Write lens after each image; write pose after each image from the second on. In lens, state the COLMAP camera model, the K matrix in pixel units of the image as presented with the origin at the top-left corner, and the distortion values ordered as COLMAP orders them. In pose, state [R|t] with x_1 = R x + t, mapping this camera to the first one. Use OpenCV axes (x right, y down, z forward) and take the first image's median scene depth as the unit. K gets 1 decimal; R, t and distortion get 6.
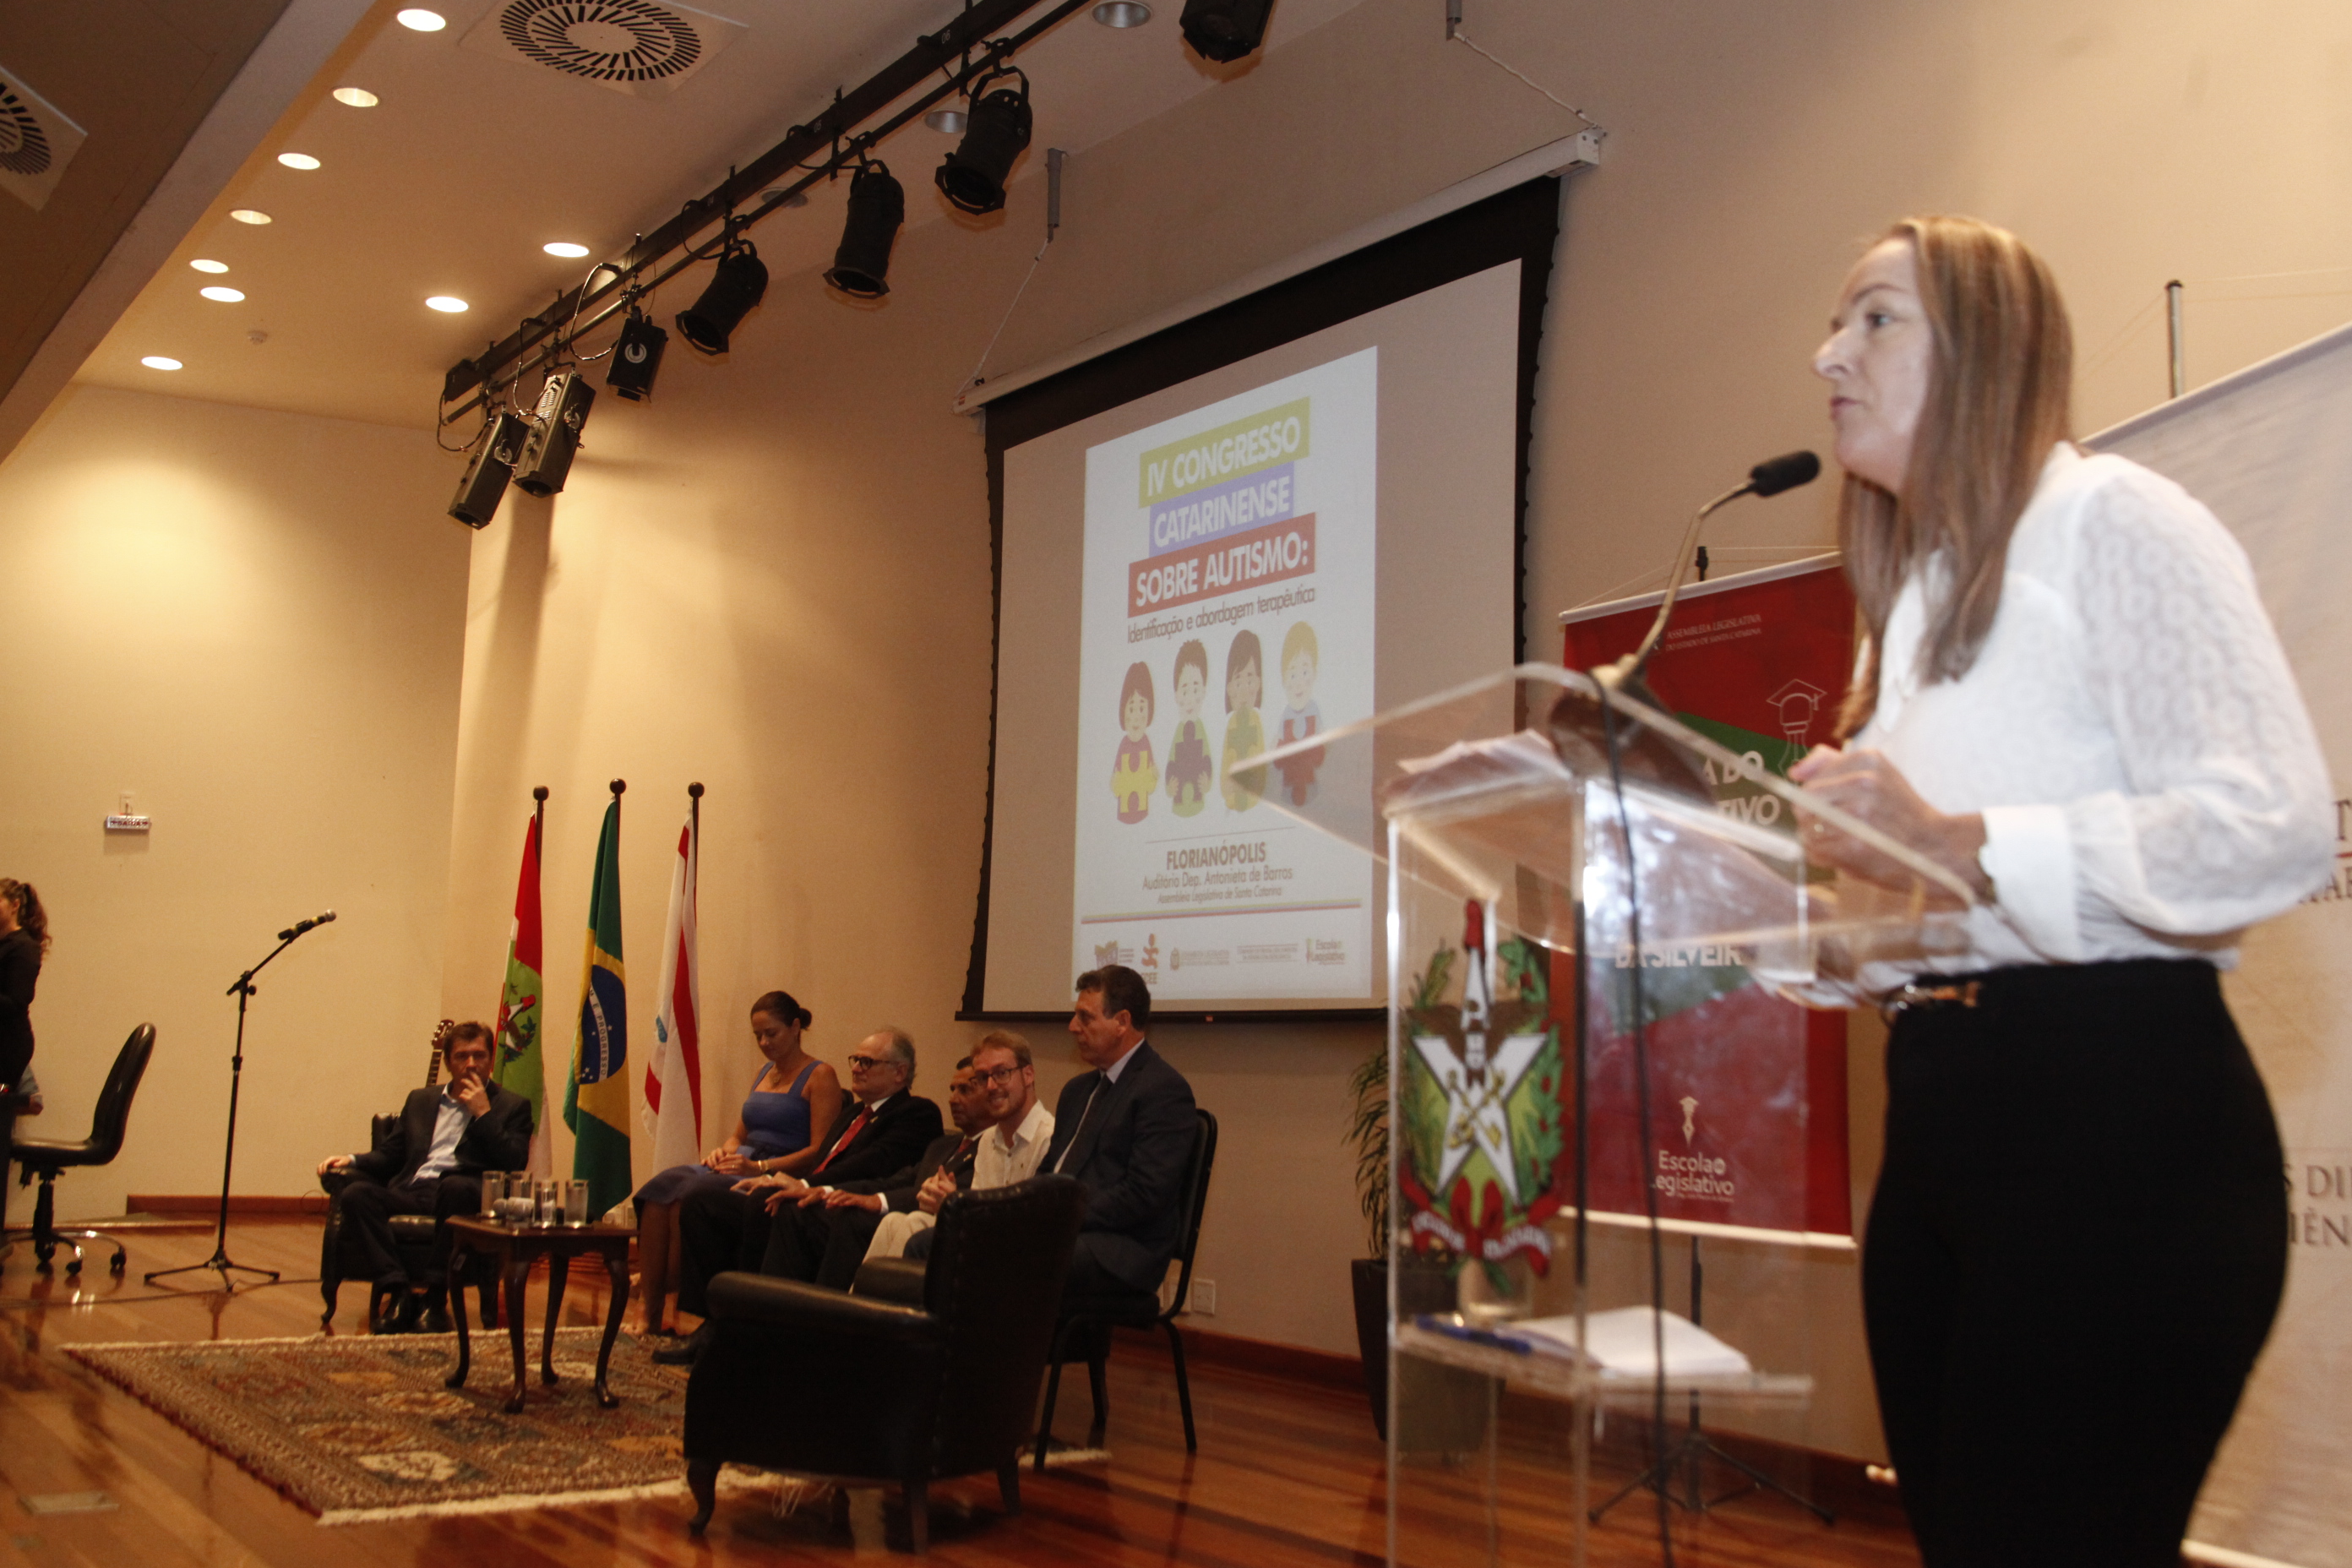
lens RADIAL K [[2349.5, 0, 1175.8], [0, 2349.5, 692.2], [0, 0, 1]] dist [-0.049113, 0.008726]
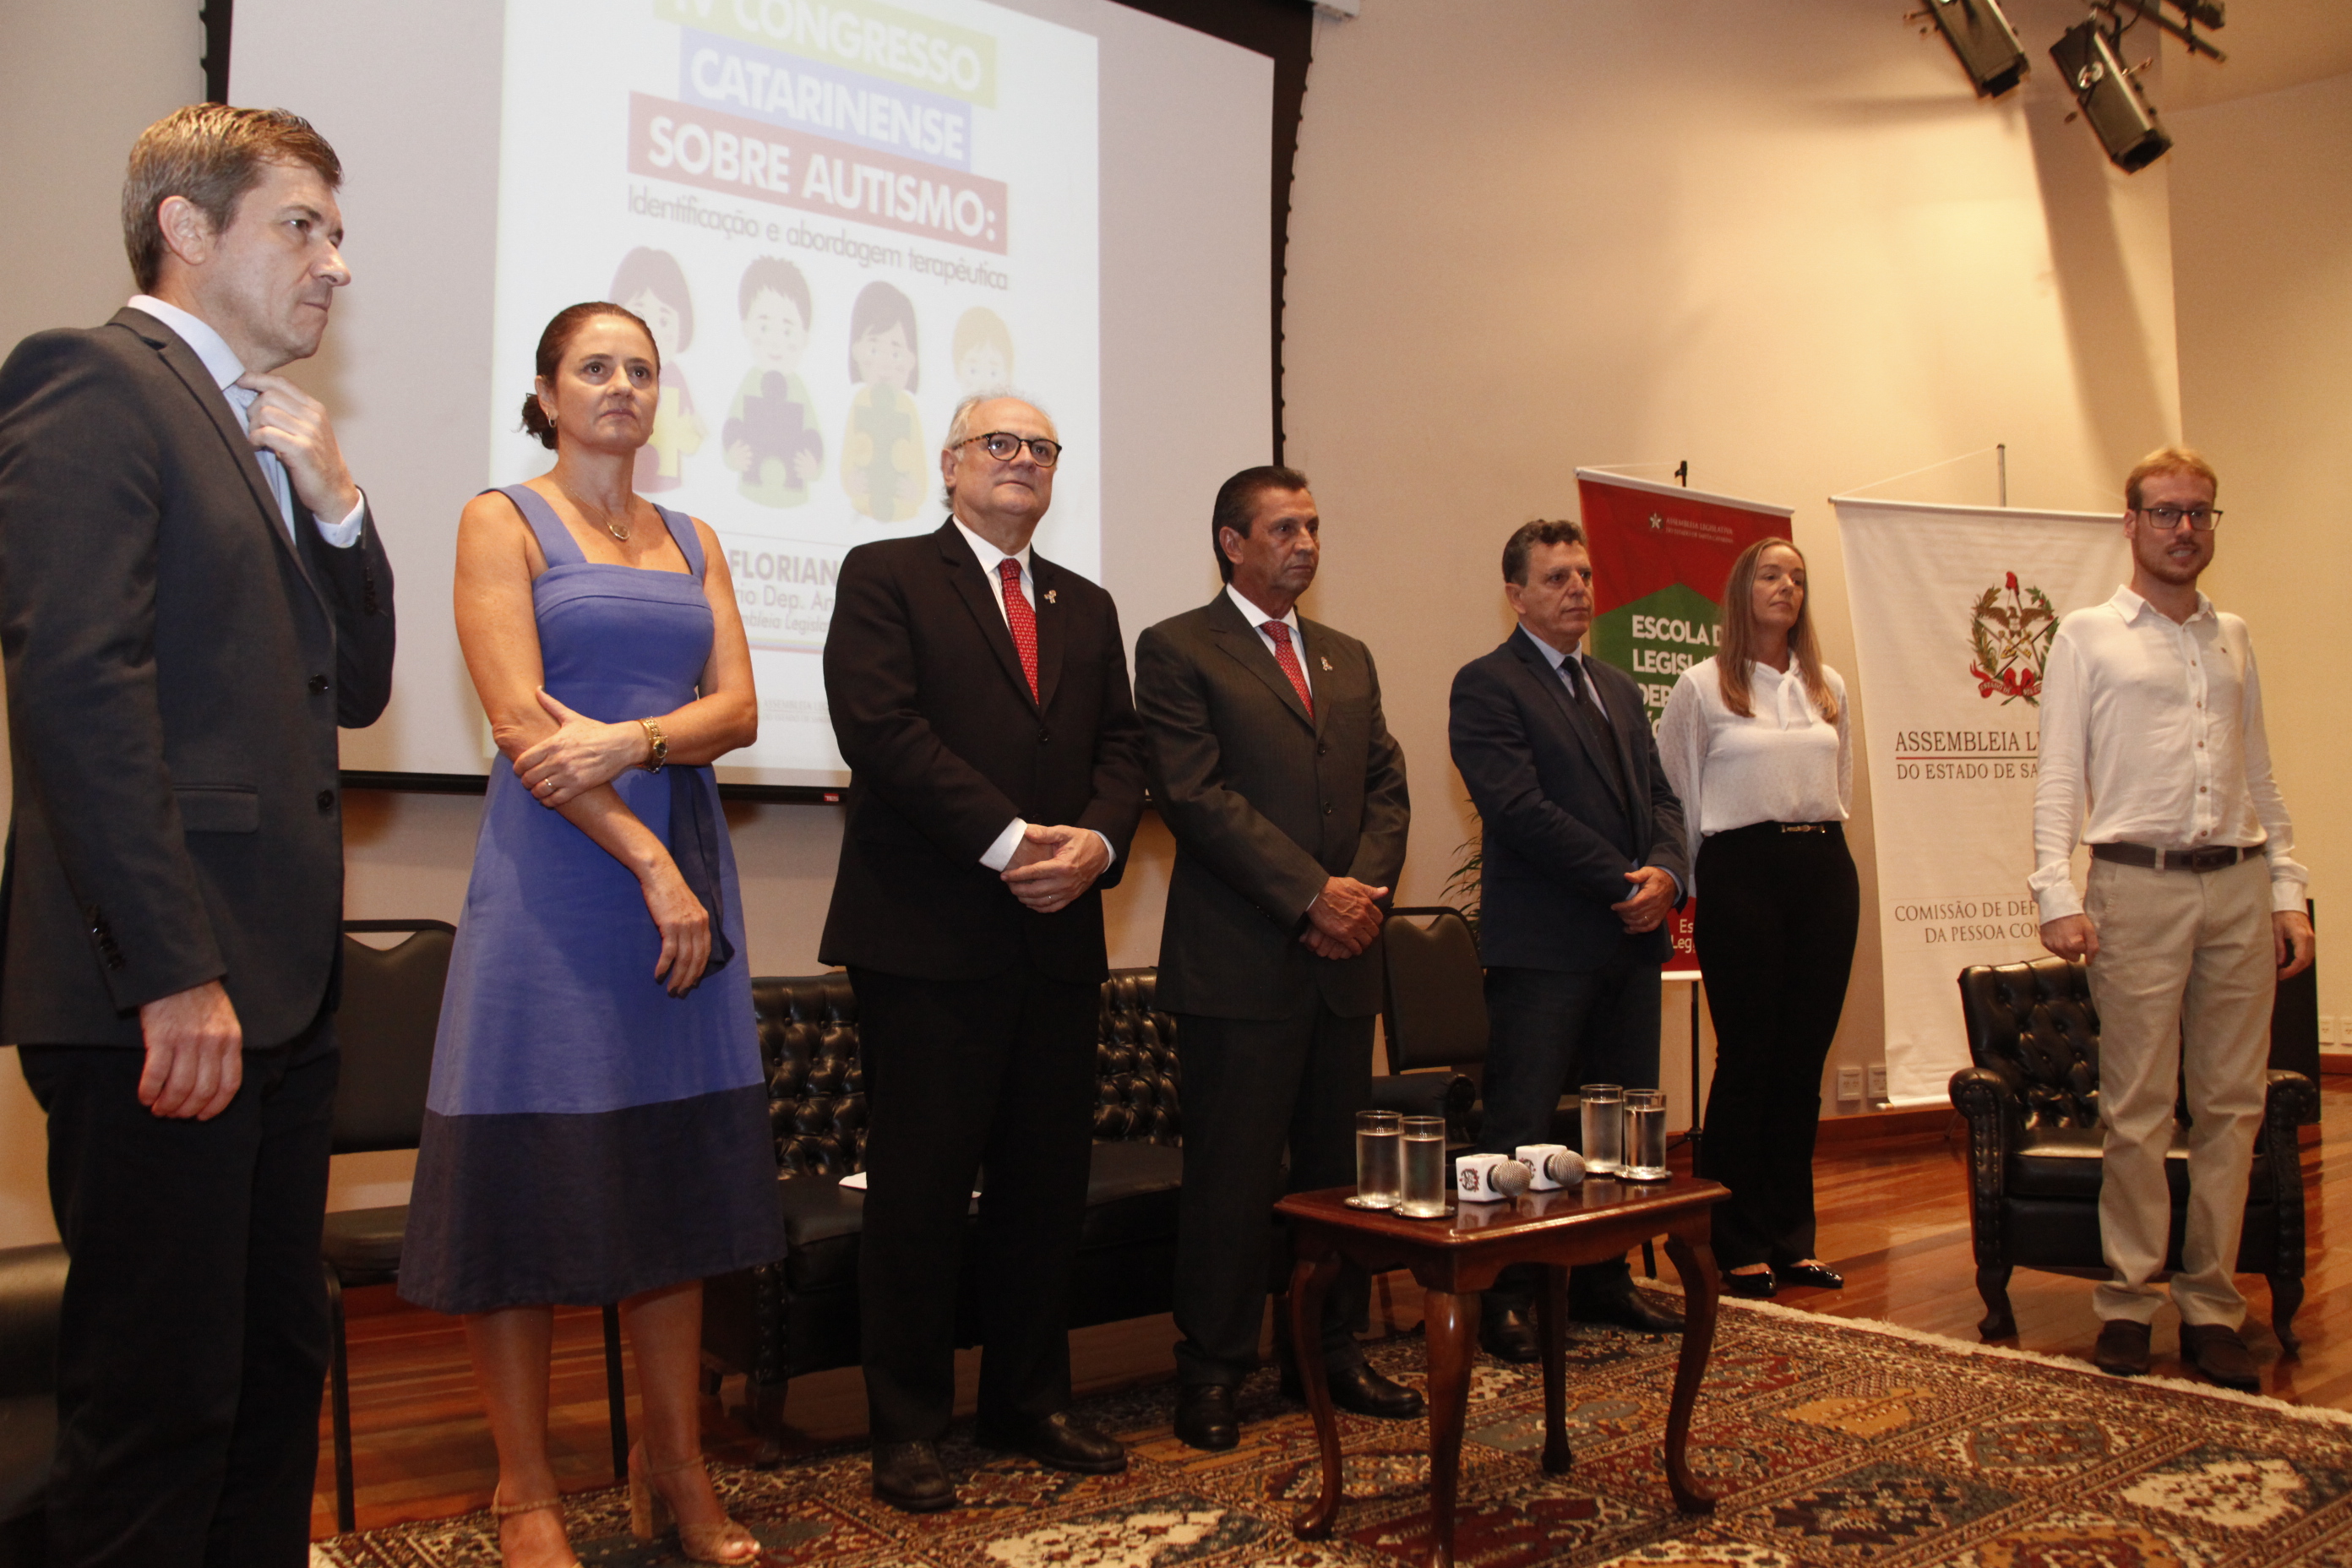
lens RADIAL K [[1955.0, 0, 1176.0], [0, 1955.0, 784.0], [0, 0, 1]] dist [-0.151315, 0.103587]
pose [[-0.044893, 0.041449, 0.998132, -0.573791], [-0.145139, 0.988267, -0.047567, 0.145247], [-0.988392, -0.147003, -0.038351, 0.899272]]
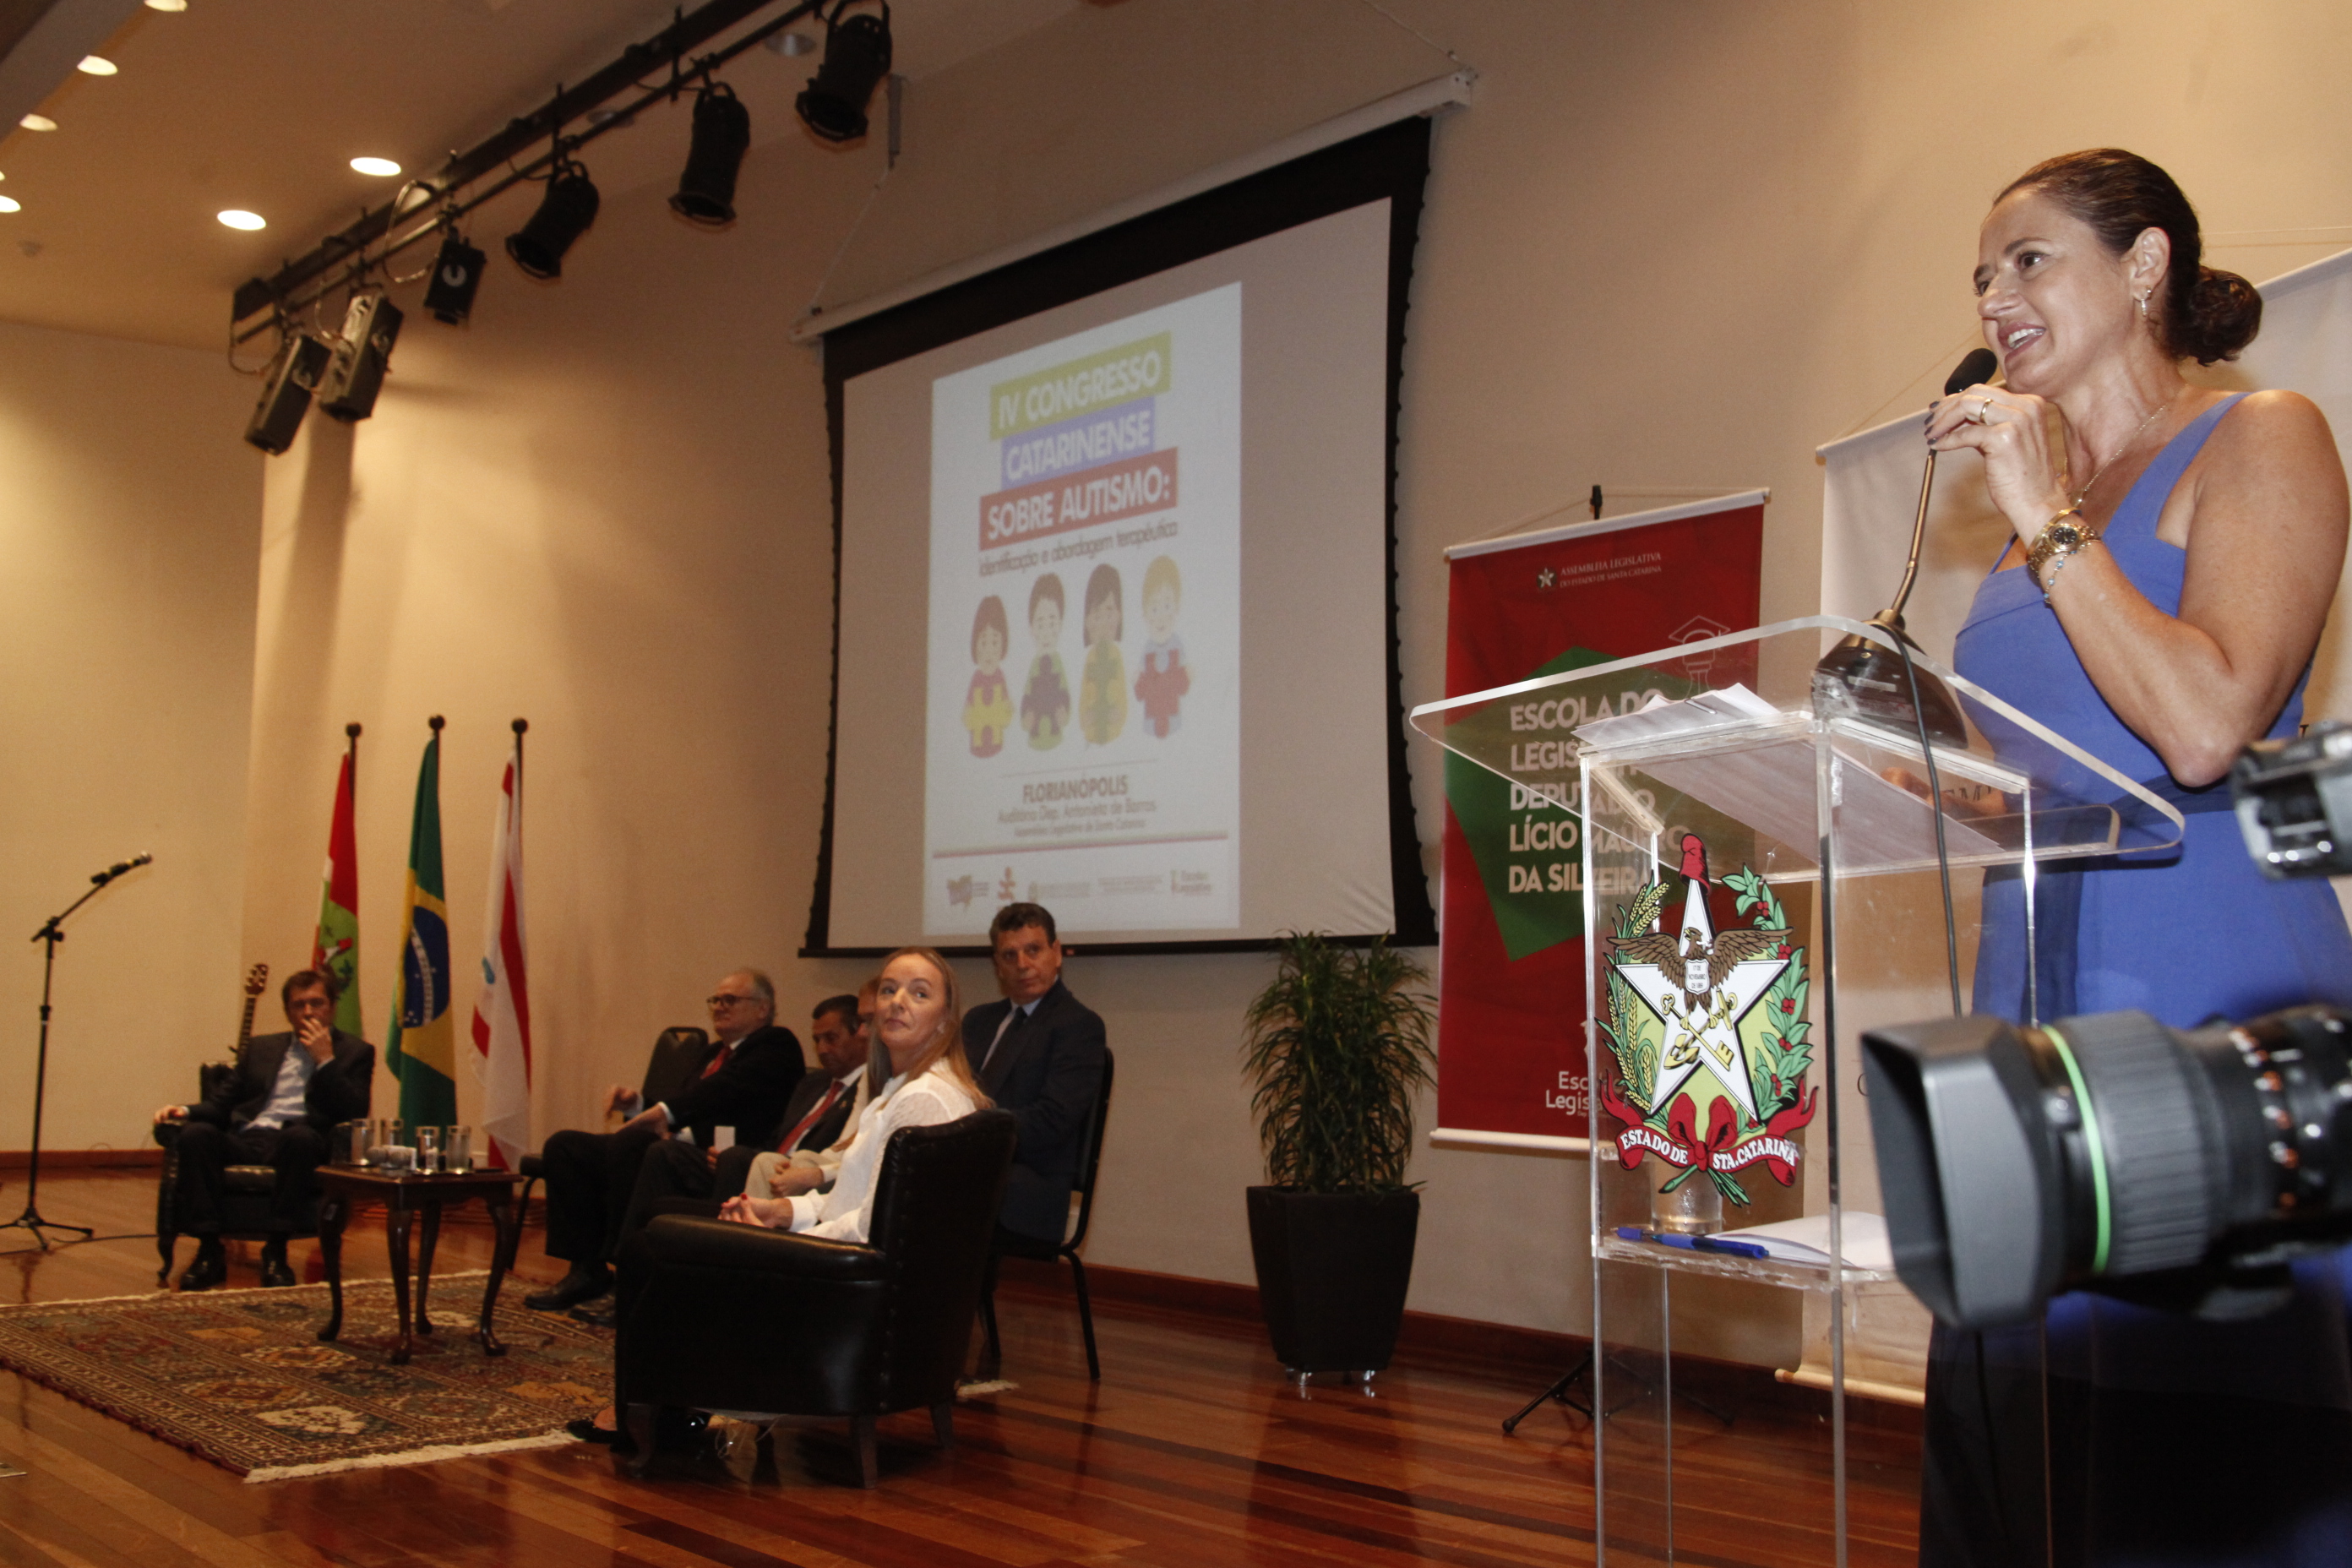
lens RADIAL K [[2365.3, 0, 1174.9], [0, 2365.3, 679.2], [0, 0, 1]] dist [-0.023225, -0.033445]
pose [[0.994284, -0.002507, 0.106734, -0.047728], [-0.000066, 0.999709, 0.024102, -0.001579], [-0.106763, -0.023972, 0.993995, -0.007591]]
